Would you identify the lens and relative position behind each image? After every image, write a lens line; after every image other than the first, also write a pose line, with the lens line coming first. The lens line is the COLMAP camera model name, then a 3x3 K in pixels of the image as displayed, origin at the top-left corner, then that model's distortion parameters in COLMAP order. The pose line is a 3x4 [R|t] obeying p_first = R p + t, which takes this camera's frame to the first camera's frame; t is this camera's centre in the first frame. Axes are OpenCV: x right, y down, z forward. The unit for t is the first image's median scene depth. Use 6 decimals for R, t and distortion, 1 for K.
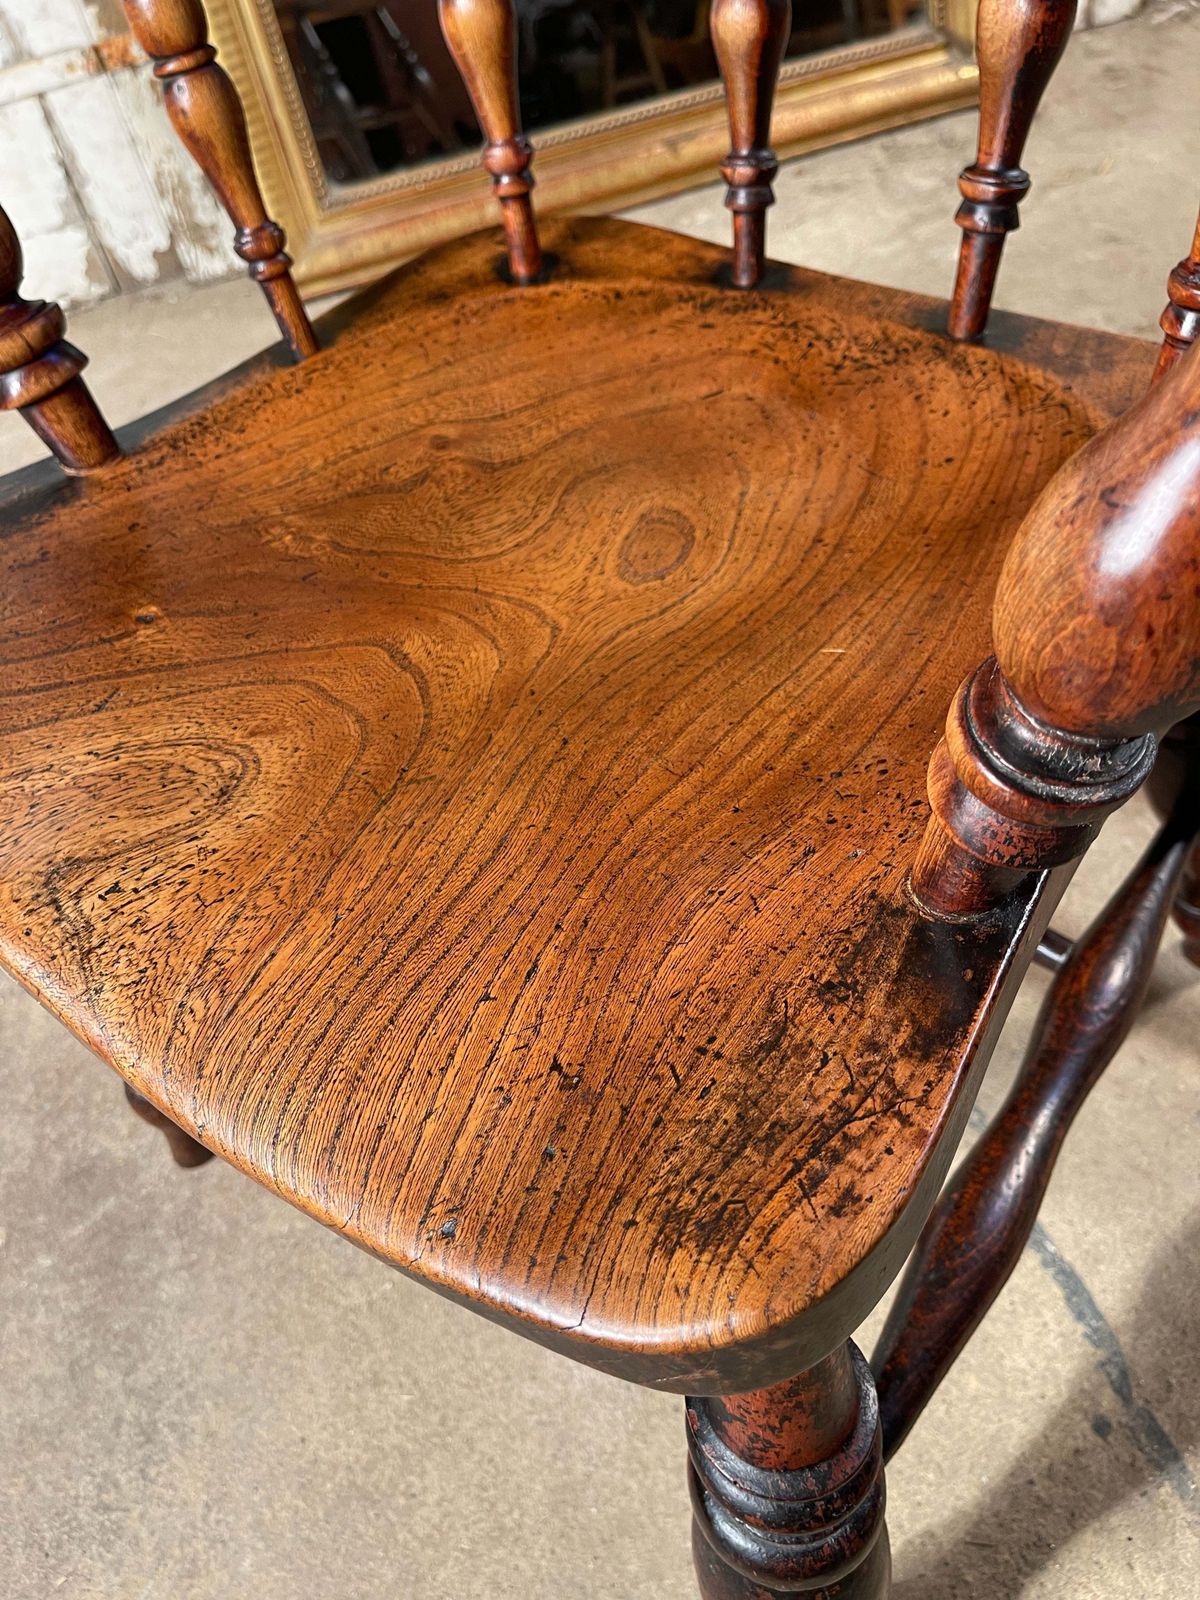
lens RADIAL K [[1226.9, 0, 600.9], [0, 1226.9, 818.6], [0, 0, 1]] dist [0.075843, -0.102884]
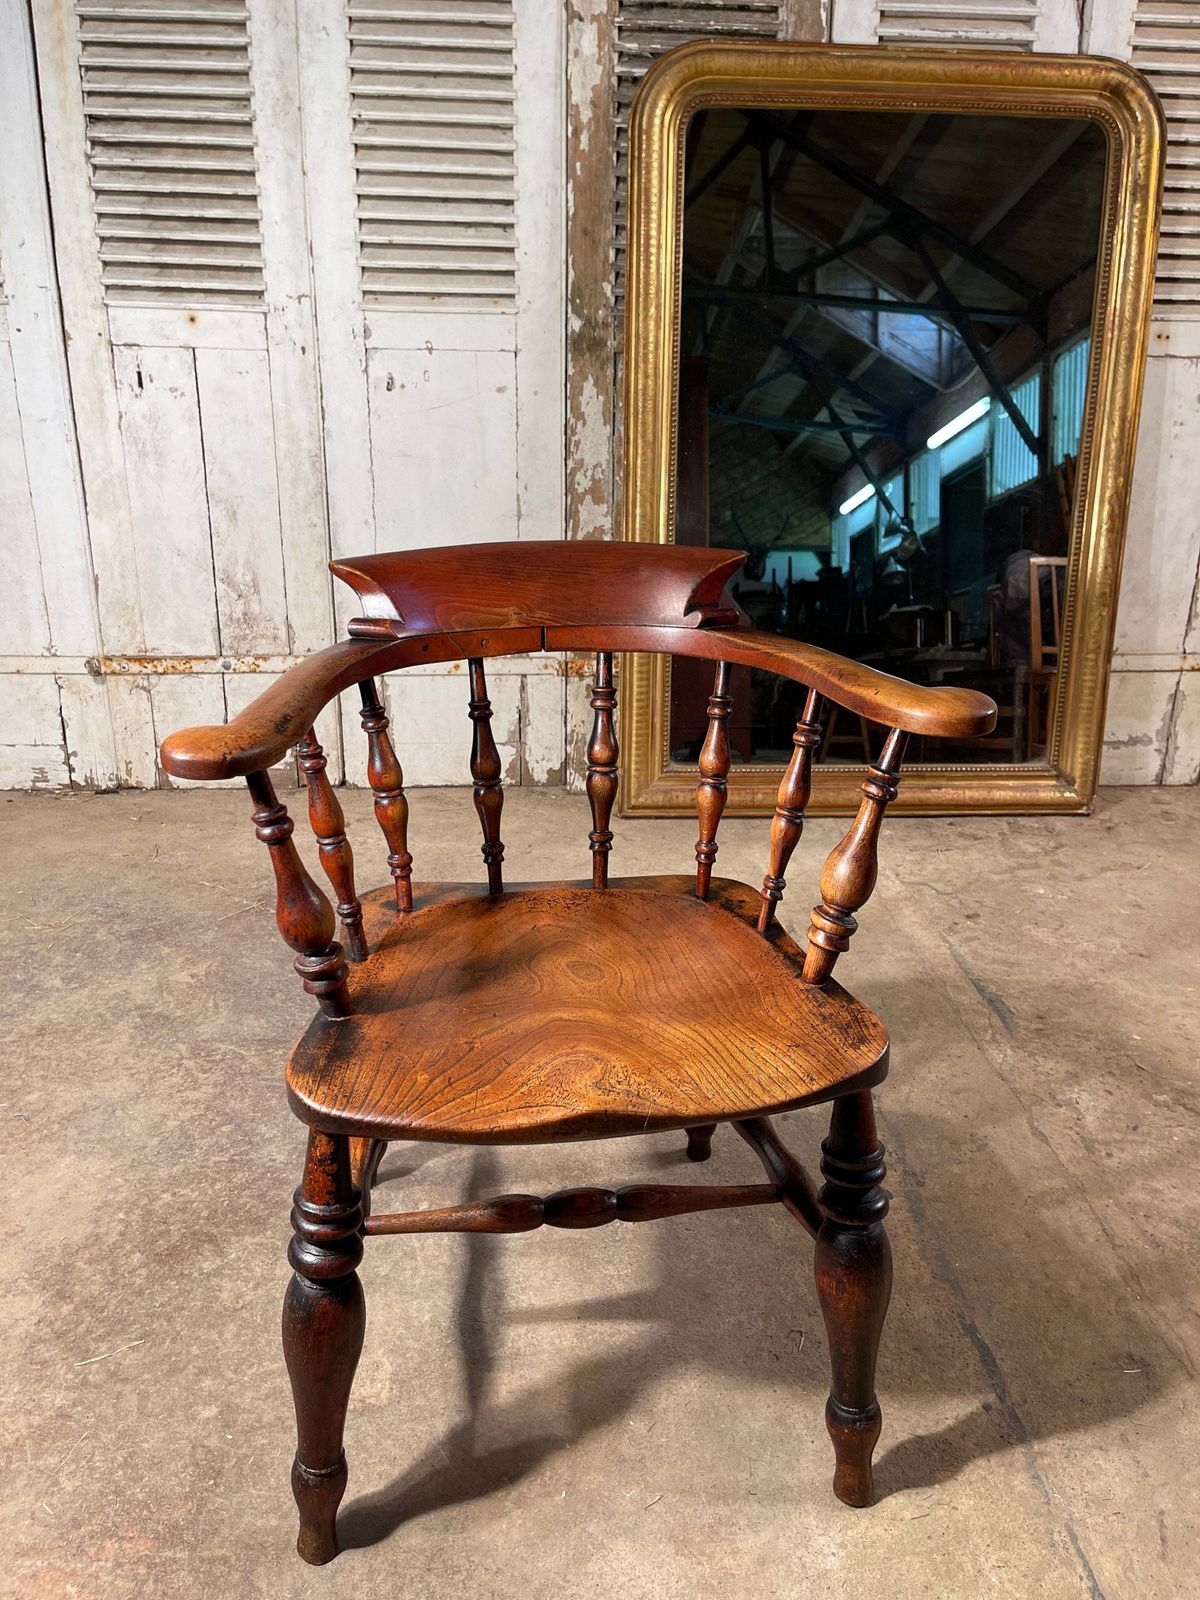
lens RADIAL K [[1226.9, 0, 595.6], [0, 1226.9, 811.2], [0, 0, 1]] dist [0.075843, -0.102884]
pose [[0.958328, 0.244572, -0.147623, -0.151515], [-0.284209, 0.868471, -0.406182, 0.739222], [0.028866, 0.431211, 0.901789, -1.380611]]
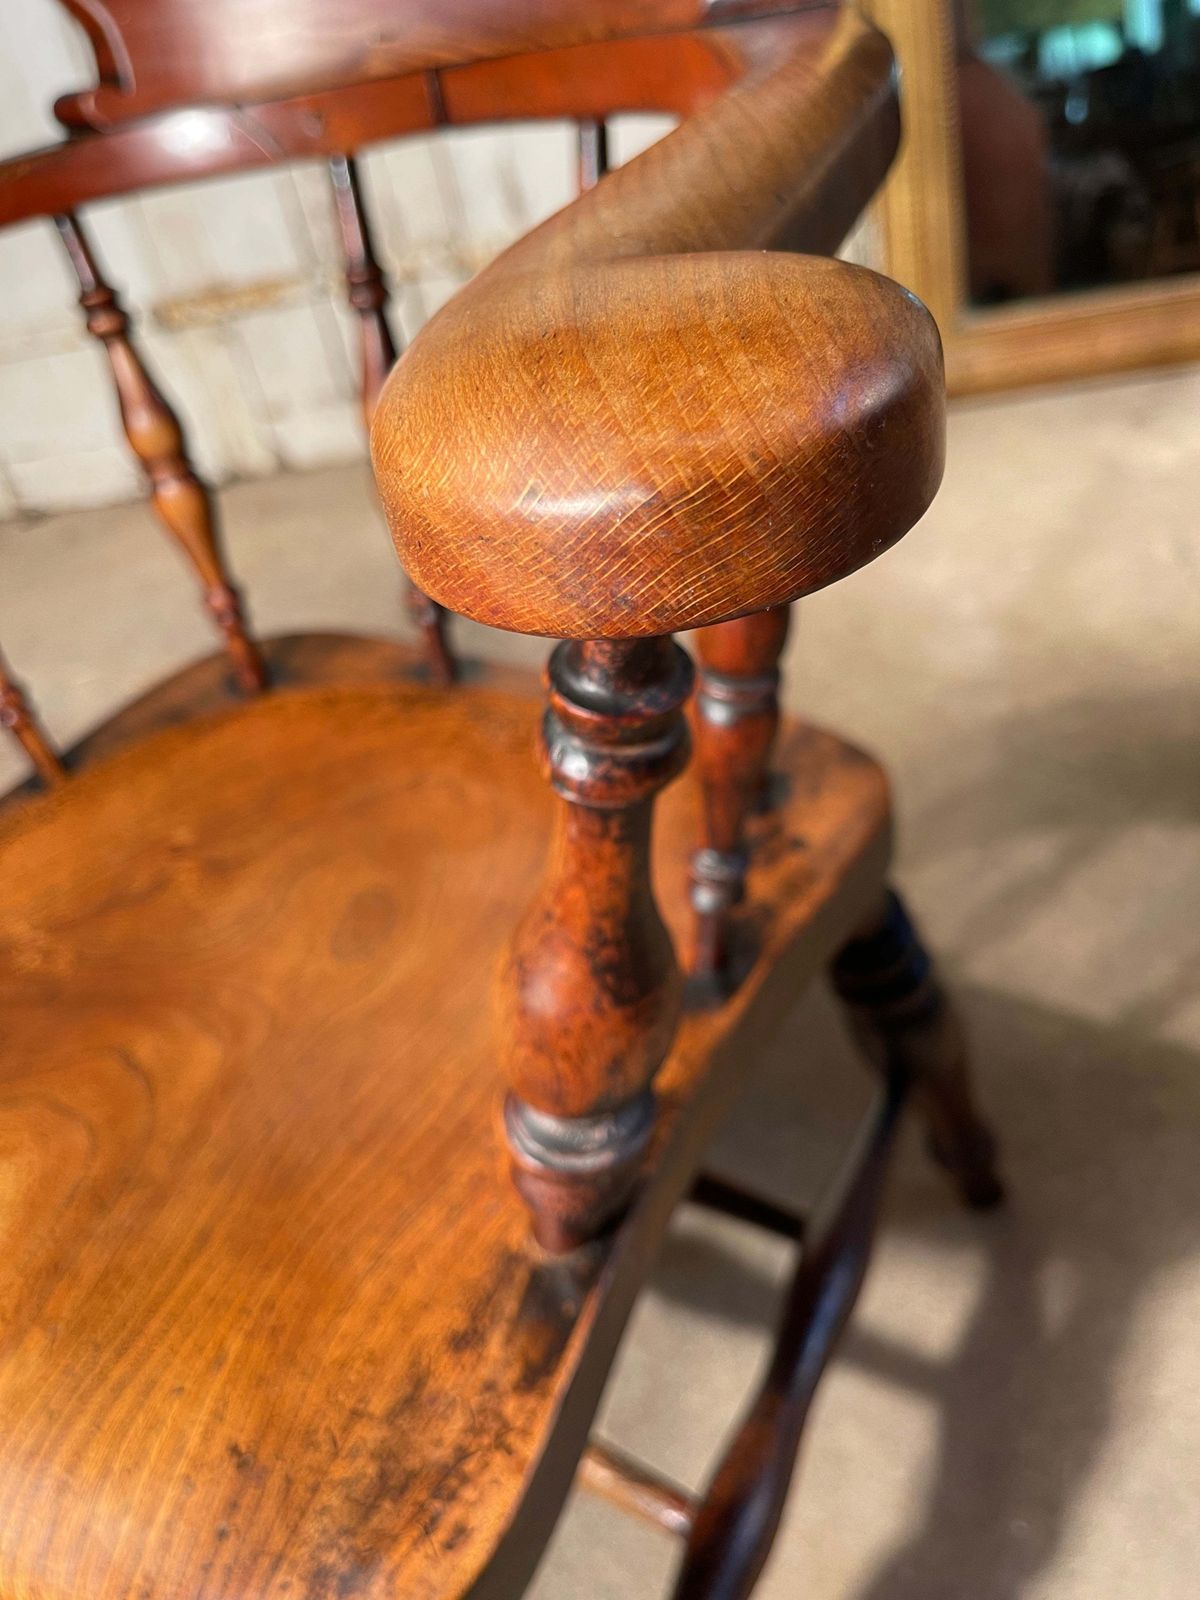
lens RADIAL K [[1259.5, 0, 606.6], [0, 1259.5, 800.7], [0, 0, 1]] dist [-0.002849, -0.027569]
pose [[0.986526, -0.122188, 0.108796, 0.134133], [0.143172, 0.966575, -0.212683, -0.044066], [-0.079173, 0.225394, 0.971045, -0.156016]]
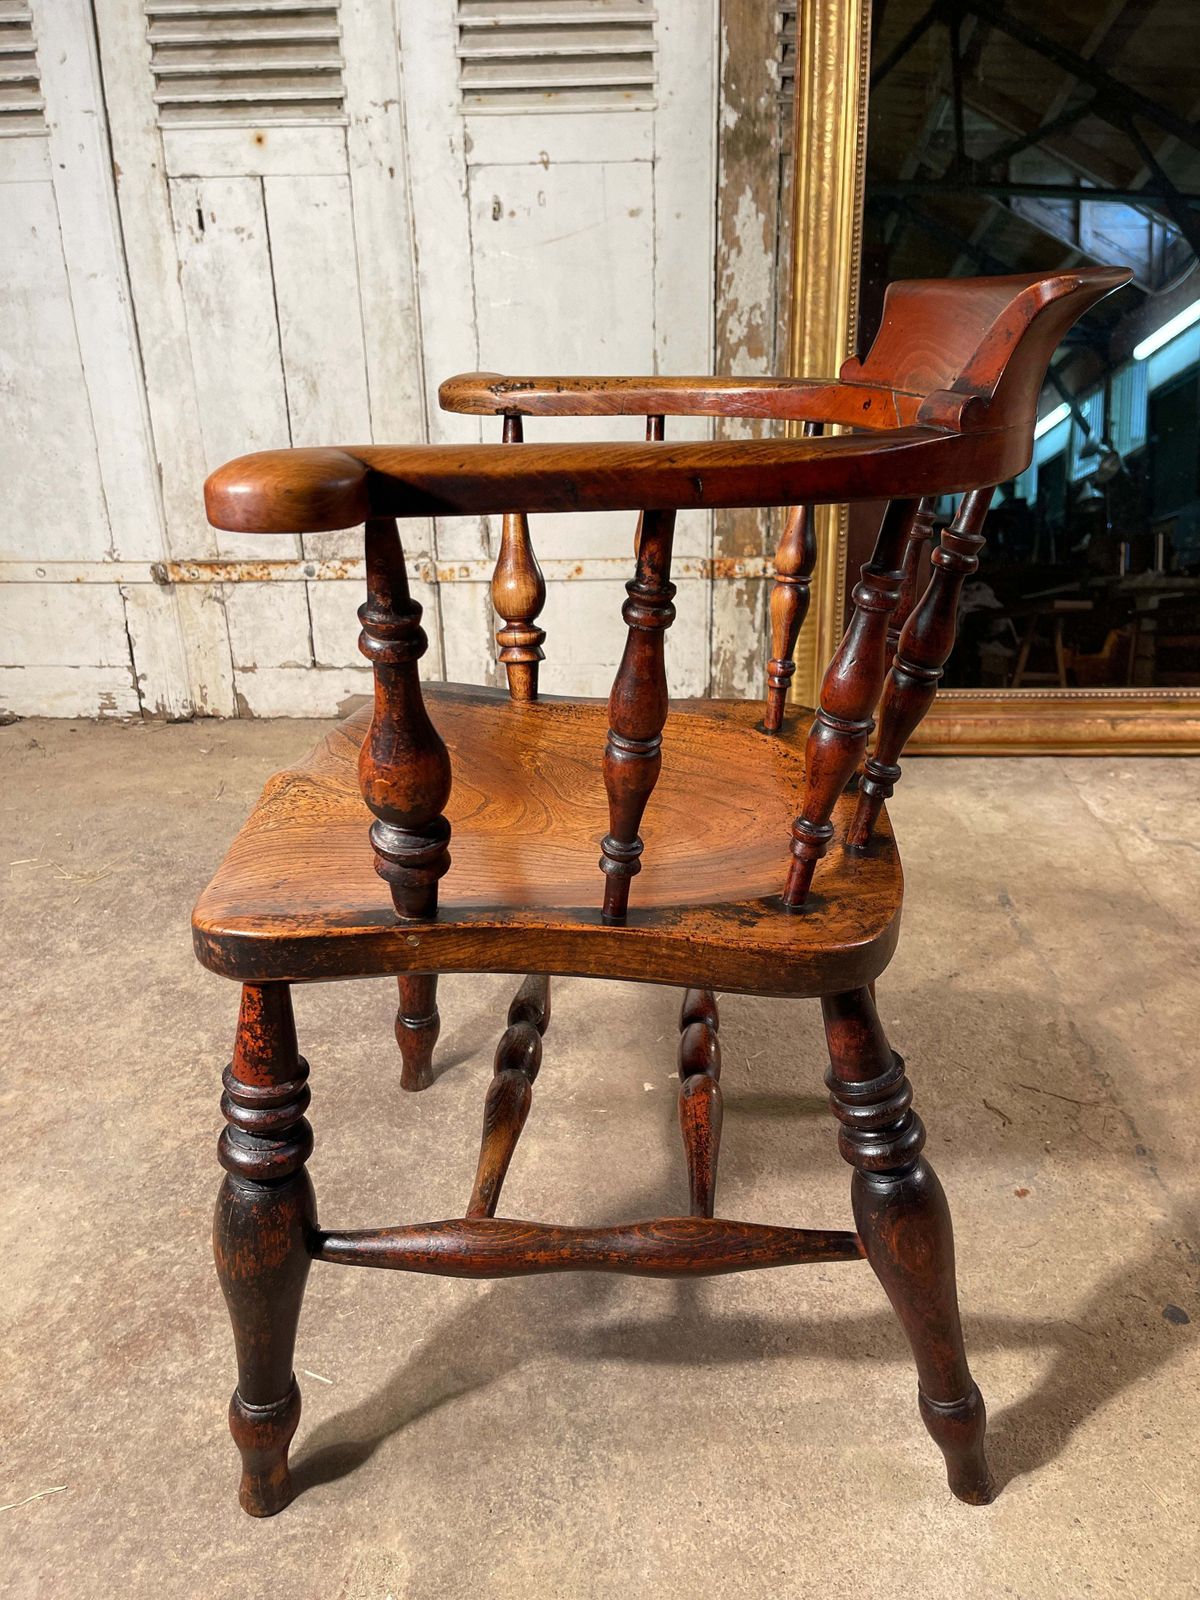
lens RADIAL K [[1226.9, 0, 591.1], [0, 1226.9, 815.1], [0, 0, 1]] dist [0.075843, -0.102884]
pose [[0.928761, 0.263712, -0.260496, -0.246761], [-0.342001, 0.880666, -0.327815, 0.418121], [0.142961, 0.393552, 0.908118, -0.557905]]
